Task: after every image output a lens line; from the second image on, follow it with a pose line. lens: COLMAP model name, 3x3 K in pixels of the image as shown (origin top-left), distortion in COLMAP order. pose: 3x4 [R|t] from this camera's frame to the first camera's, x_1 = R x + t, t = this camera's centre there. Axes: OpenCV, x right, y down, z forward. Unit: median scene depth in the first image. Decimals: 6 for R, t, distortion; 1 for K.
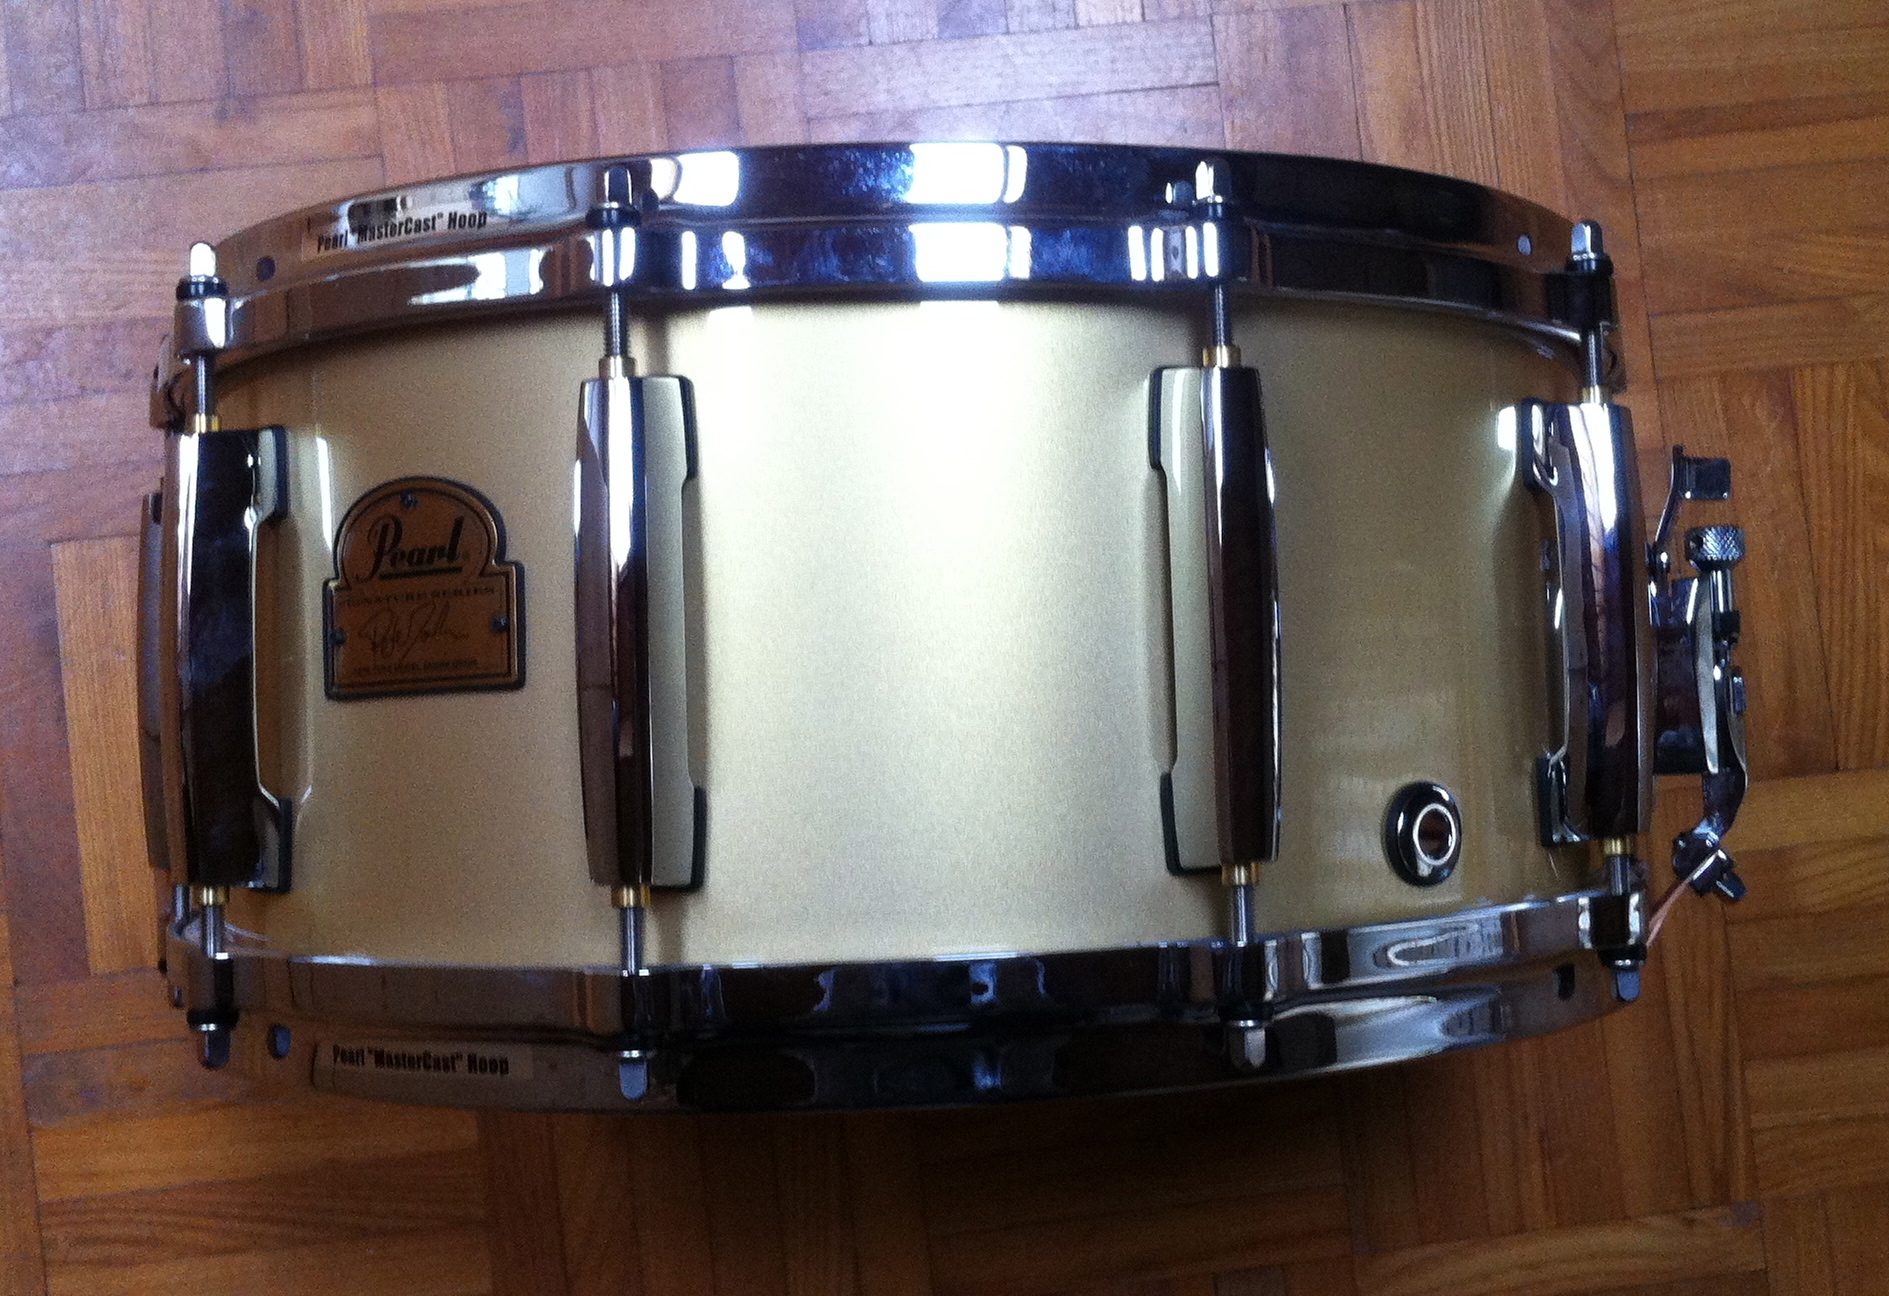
lens RADIAL K [[1952.3, 0, 944.5], [0, 1952.3, 648.0], [0, 0, 1]] dist [0.061903, 0.005356]
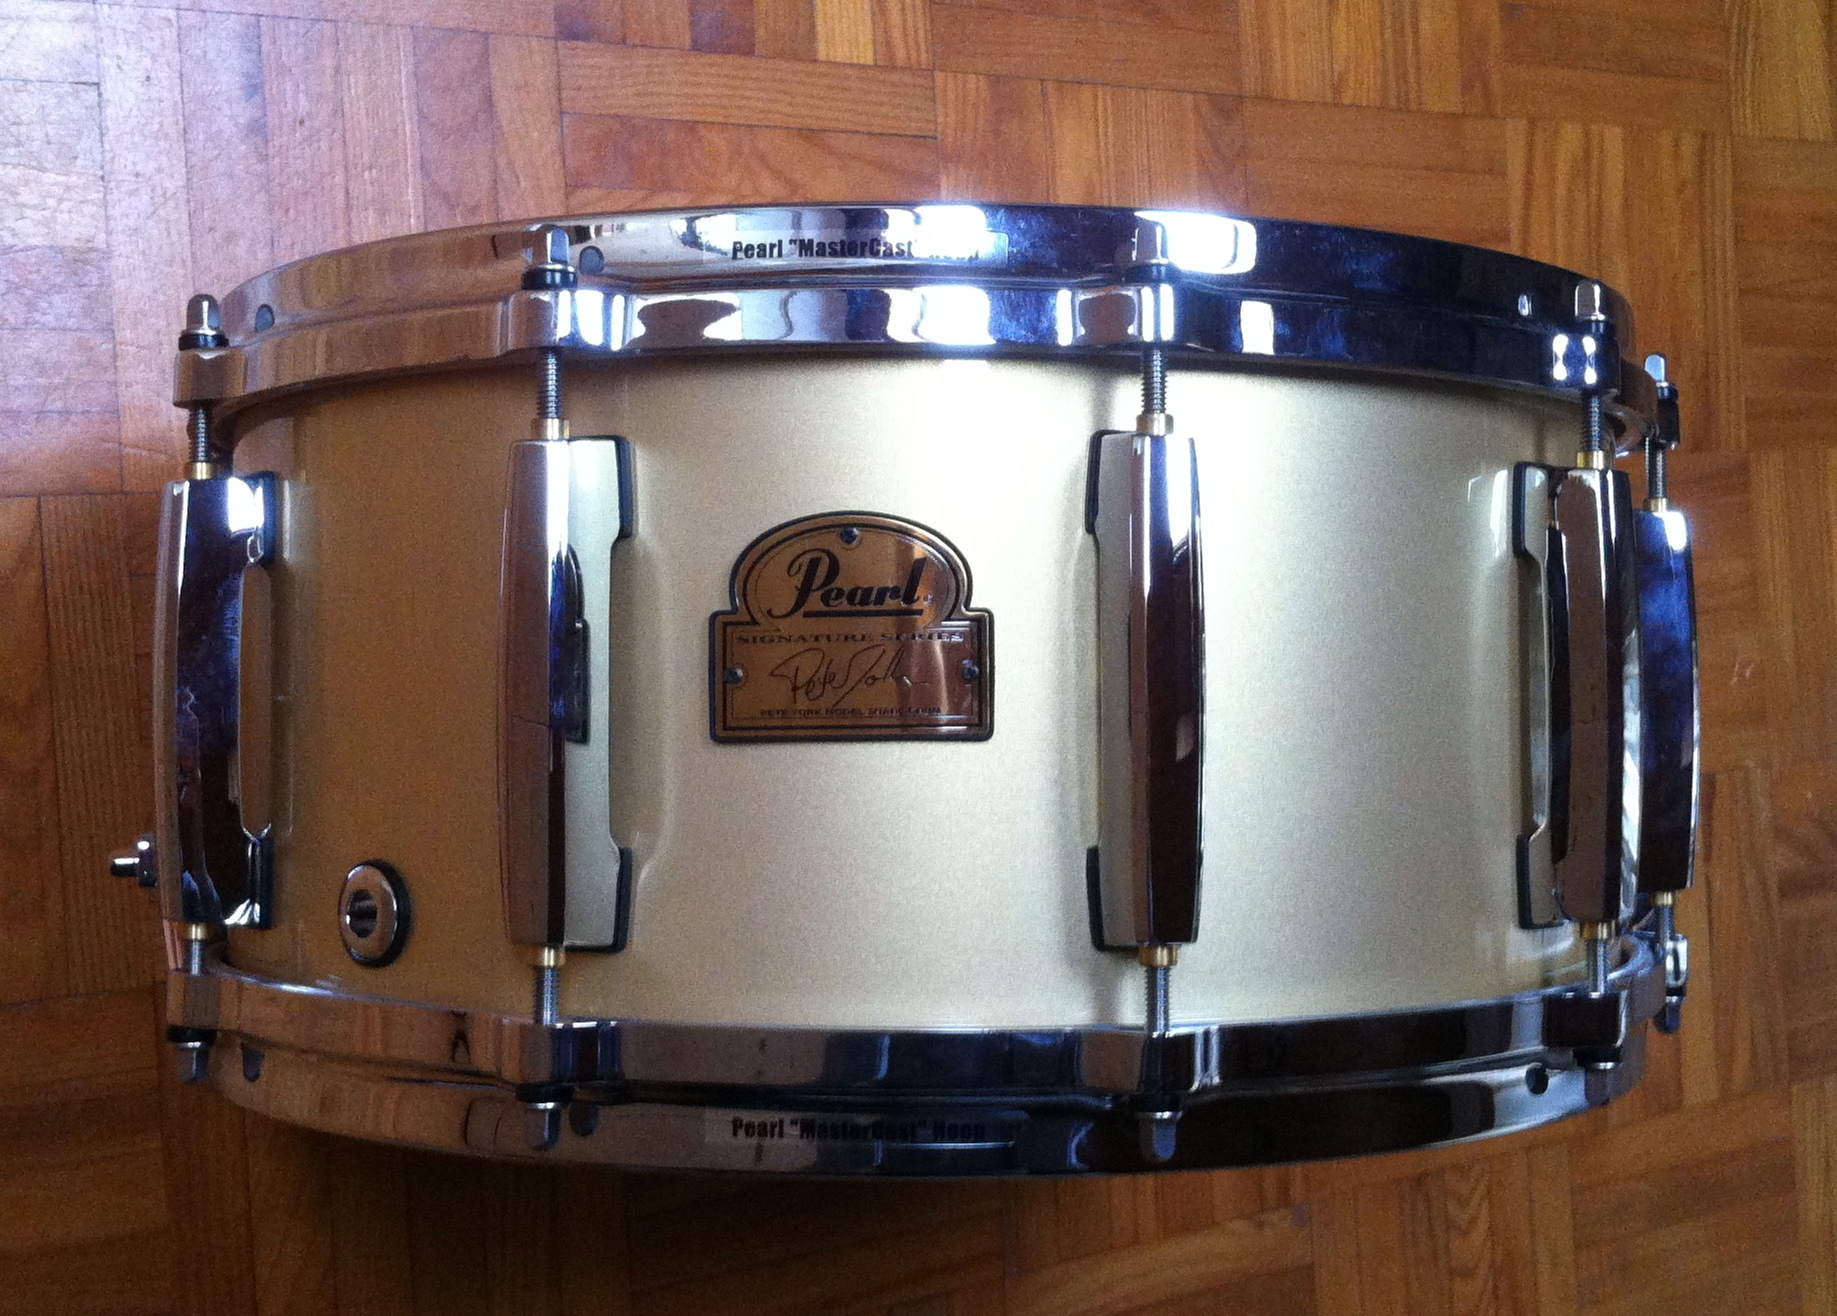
lens RADIAL K [[1927.2, 0, 918.5], [0, 1927.2, 658.0], [0, 0, 1]] dist [0.081326, 0.005451]
pose [[0.922531, 0.047372, 0.383006, -0.595613], [-0.042017, 0.998867, -0.022340, 0.003076], [-0.383630, 0.004517, 0.923476, 0.127784]]
